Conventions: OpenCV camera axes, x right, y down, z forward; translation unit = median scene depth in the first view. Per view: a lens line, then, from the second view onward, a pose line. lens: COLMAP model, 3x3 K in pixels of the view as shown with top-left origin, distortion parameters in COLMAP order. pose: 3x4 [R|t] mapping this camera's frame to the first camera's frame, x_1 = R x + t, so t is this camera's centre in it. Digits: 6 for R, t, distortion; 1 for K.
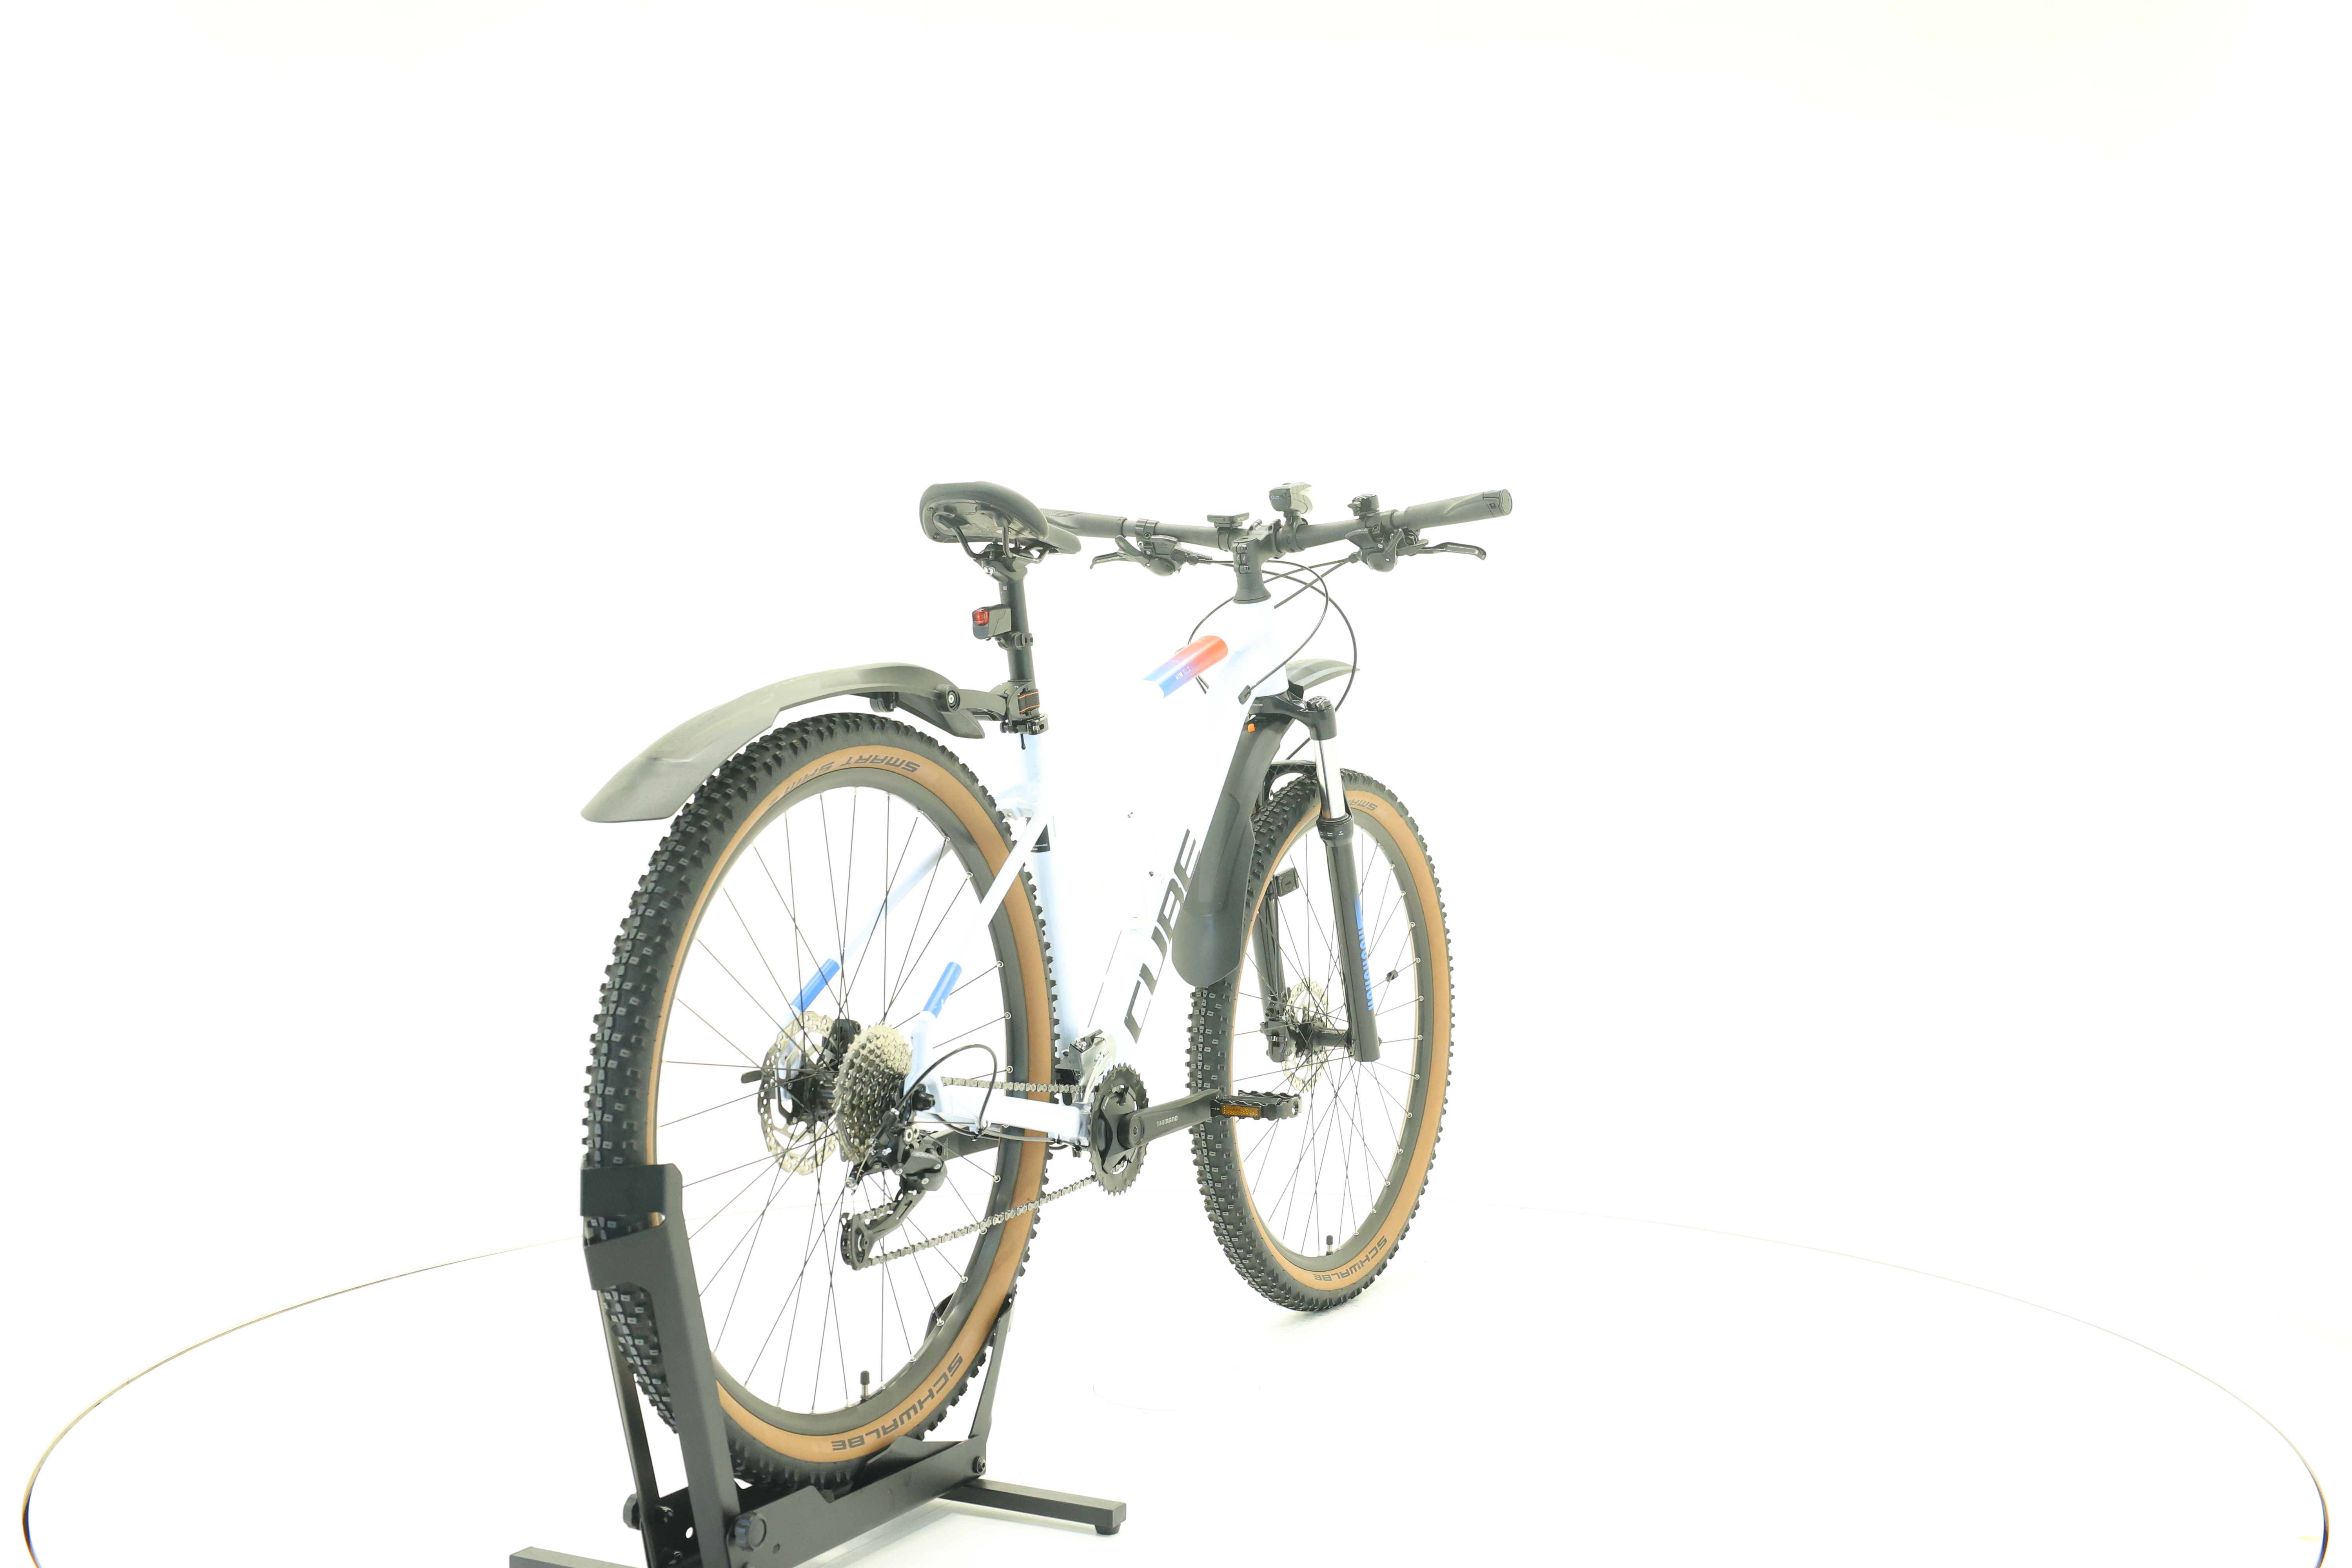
lens RADIAL K [[2488.7, 0, 1167.0], [0, 2488.7, 771.8], [0, 0, 1]] dist [0.002455, 0.000000]
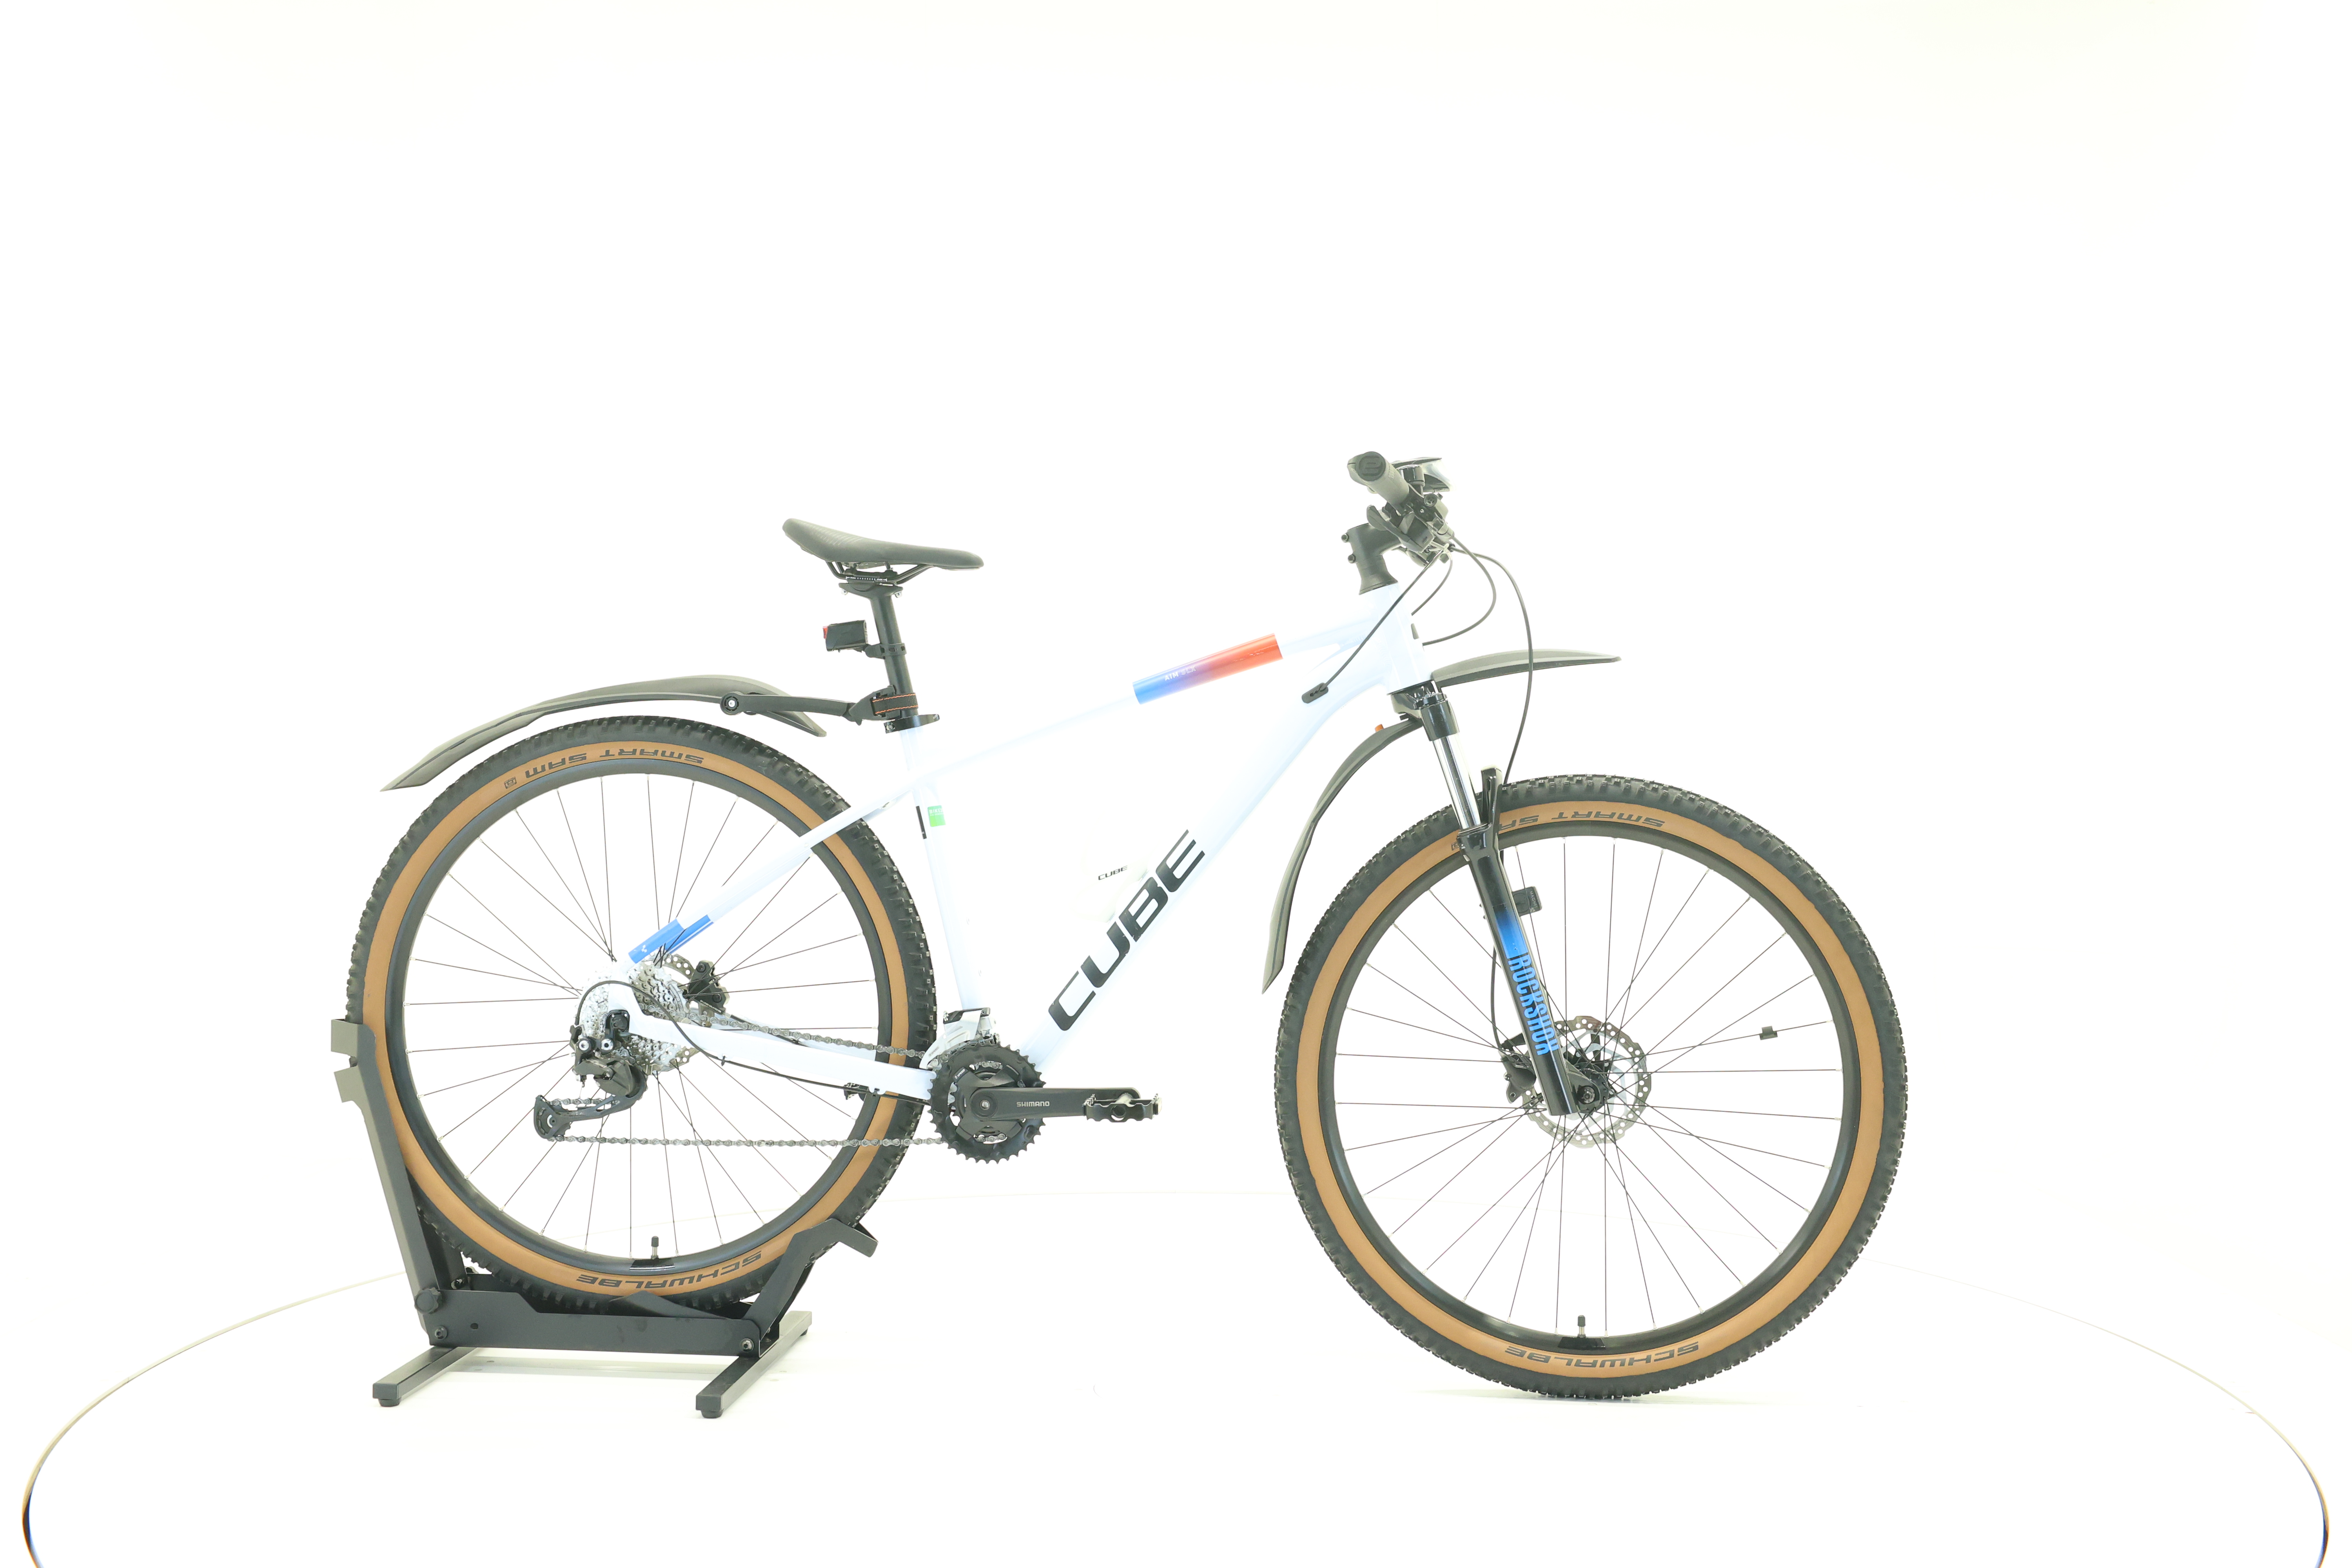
lens RADIAL K [[2488.7, 0, 1168.9], [0, 2488.7, 782.5], [0, 0, 1]] dist [0.002455, 0.000000]
pose [[0.376009, 0.016826, -0.926463, 0.991184], [-0.017595, 0.999785, 0.011017, -0.007177], [0.926449, 0.012159, 0.376224, 0.661424]]
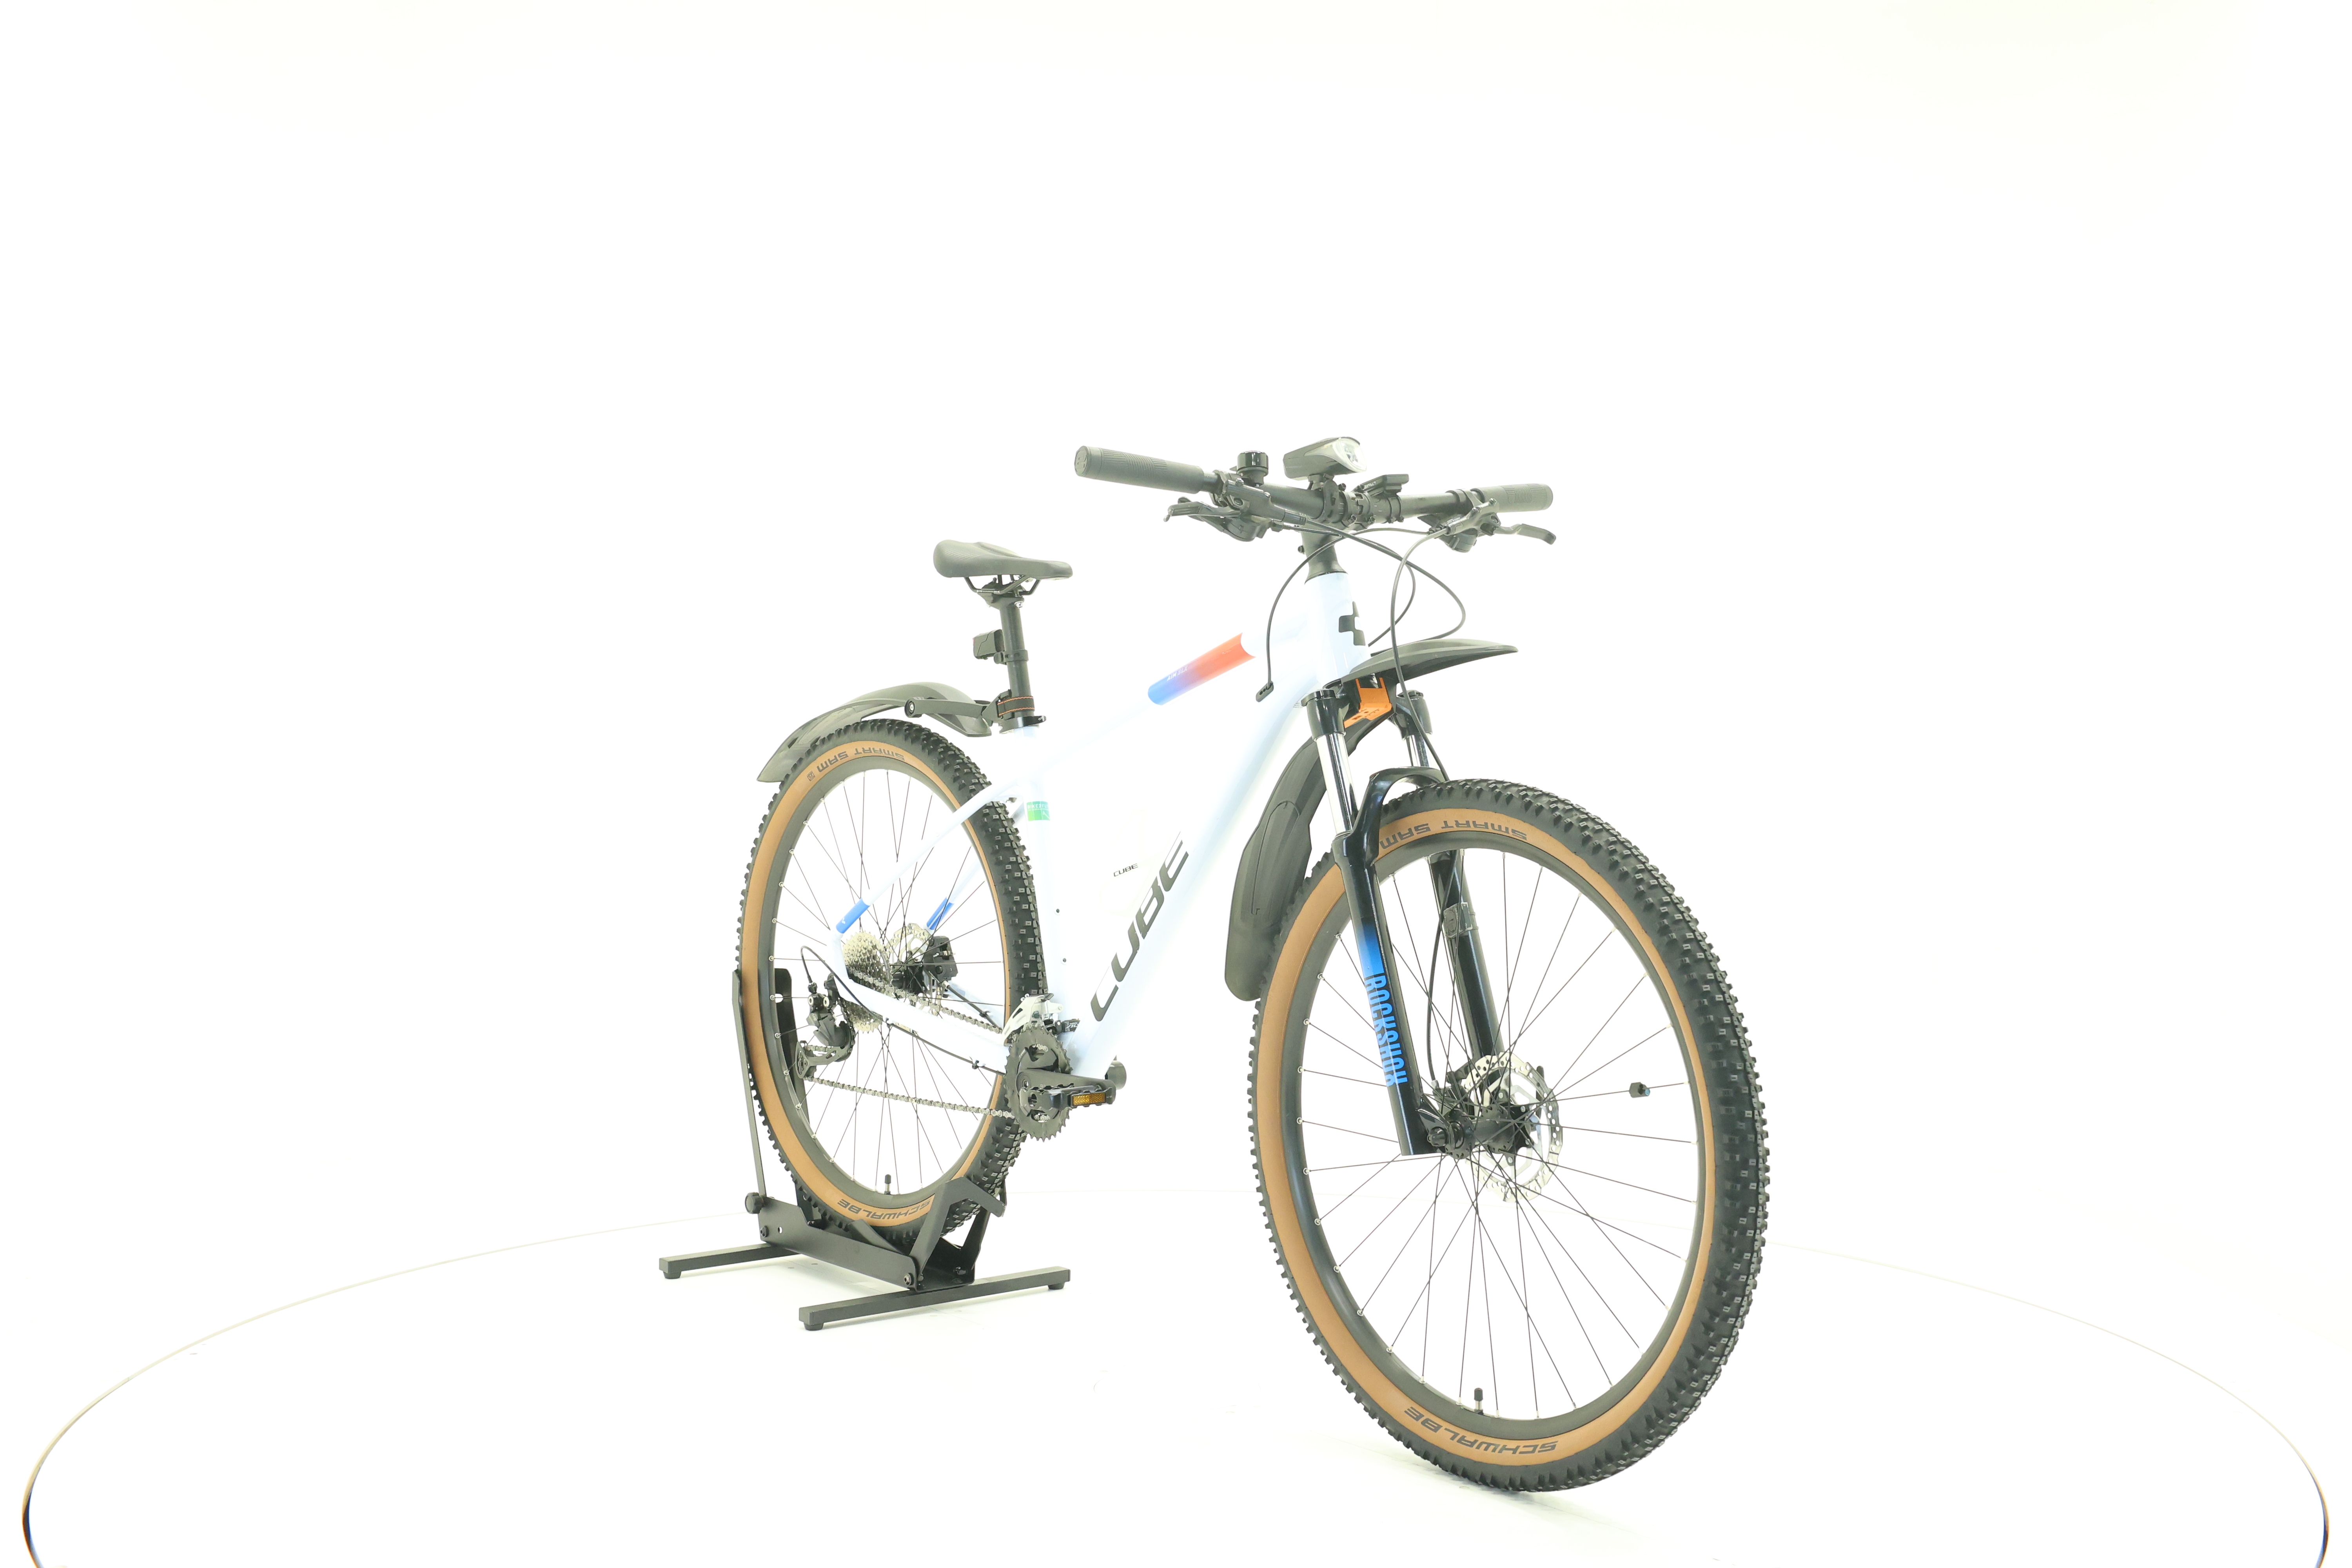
lens RADIAL K [[2488.7, 0, 1175.1], [0, 2488.7, 788.8], [0, 0, 1]] dist [0.002455, 0.000000]
pose [[-0.387730, 0.015819, -0.921637, 0.987946], [-0.020443, 0.999459, 0.025755, -0.020258], [0.921546, 0.028827, -0.387197, 1.477545]]
